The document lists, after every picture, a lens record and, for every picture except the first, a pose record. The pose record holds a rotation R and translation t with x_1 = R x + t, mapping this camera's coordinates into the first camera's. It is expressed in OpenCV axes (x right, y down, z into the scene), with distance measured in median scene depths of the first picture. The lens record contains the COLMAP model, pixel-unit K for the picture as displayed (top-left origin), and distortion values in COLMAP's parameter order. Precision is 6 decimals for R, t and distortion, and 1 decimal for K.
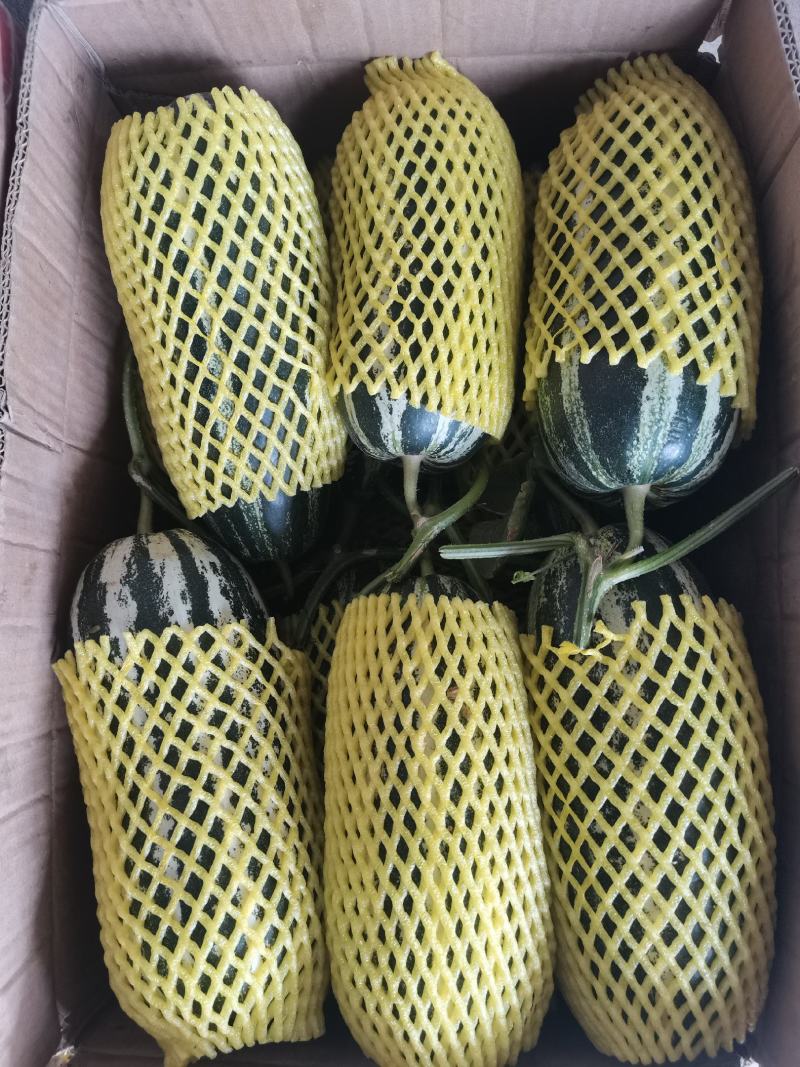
lens RADIAL K [[835.7, 0, 400.0], [0, 835.7, 533.5], [0, 0, 1]] dist [0.006208, -0.004949]
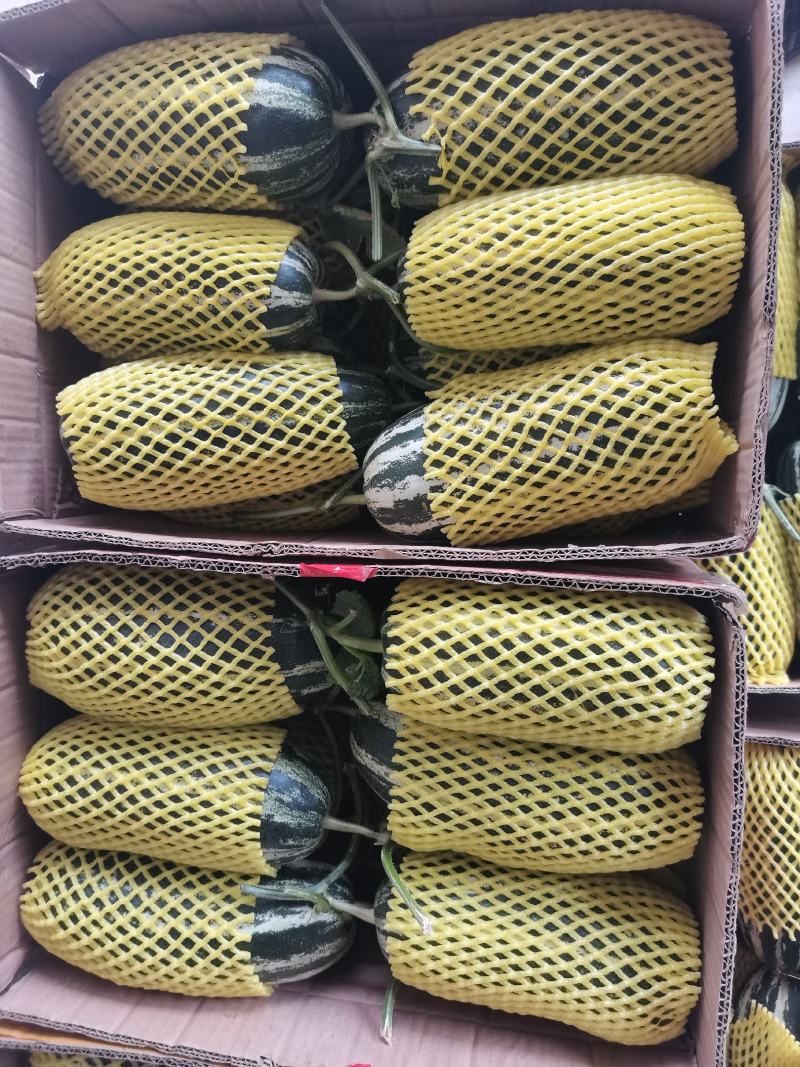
lens RADIAL K [[835.7, 0, 400.0], [0, 835.7, 533.5], [0, 0, 1]] dist [0.006208, -0.004949]
pose [[0.030501, -0.999120, -0.028779, -0.383593], [0.996765, 0.032546, -0.073484, 0.186494], [0.074356, -0.026445, 0.996881, -0.434902]]
